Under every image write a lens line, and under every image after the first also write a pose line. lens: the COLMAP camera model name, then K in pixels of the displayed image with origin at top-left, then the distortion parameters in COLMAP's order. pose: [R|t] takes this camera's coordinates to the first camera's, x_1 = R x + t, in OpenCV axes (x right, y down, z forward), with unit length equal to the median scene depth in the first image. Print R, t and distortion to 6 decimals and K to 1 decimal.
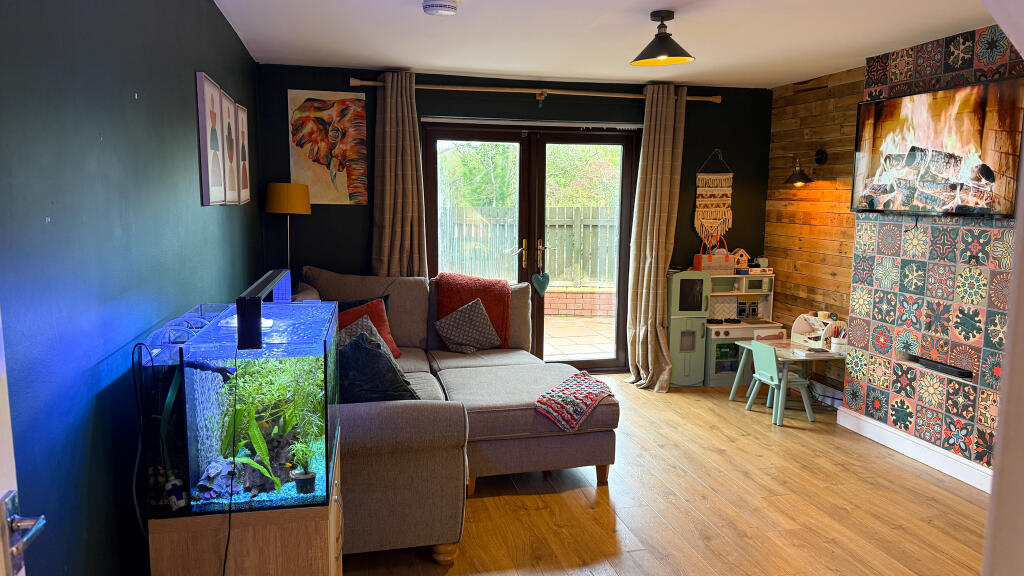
lens RADIAL K [[727.2, 0, 521.7], [0, 727.2, 292.6], [0, 0, 1]] dist [0.009402, -0.001666]
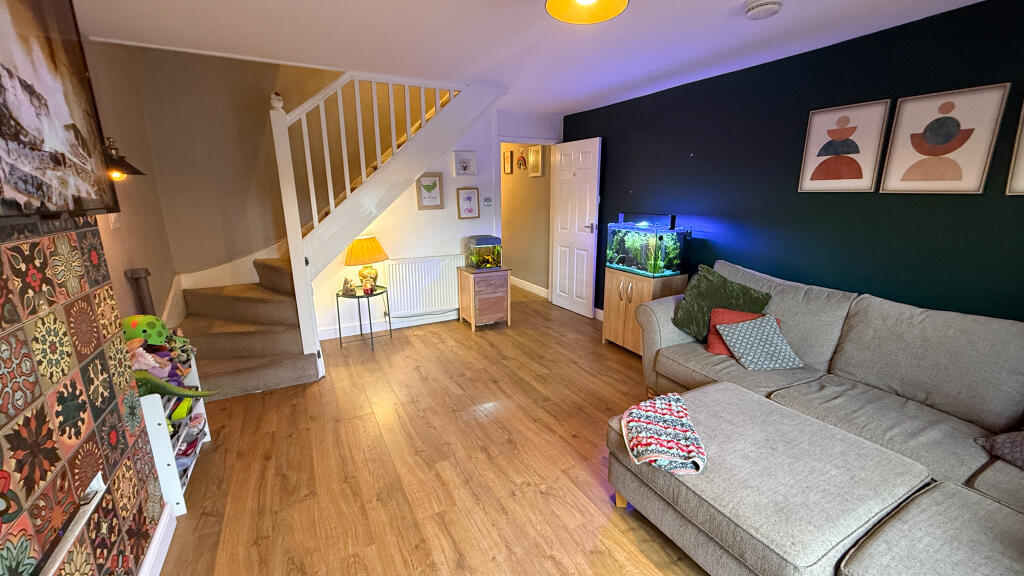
lens RADIAL K [[409.1, 0, 512.7], [0, 409.1, 287.4], [0, 0, 1]] dist [0.002756, 0.000004]
pose [[-0.966017, 0.062433, -0.250823, 0.368571], [-0.031202, 0.935127, 0.352935, -0.174386], [0.256587, 0.348767, -0.901401, 1.383901]]
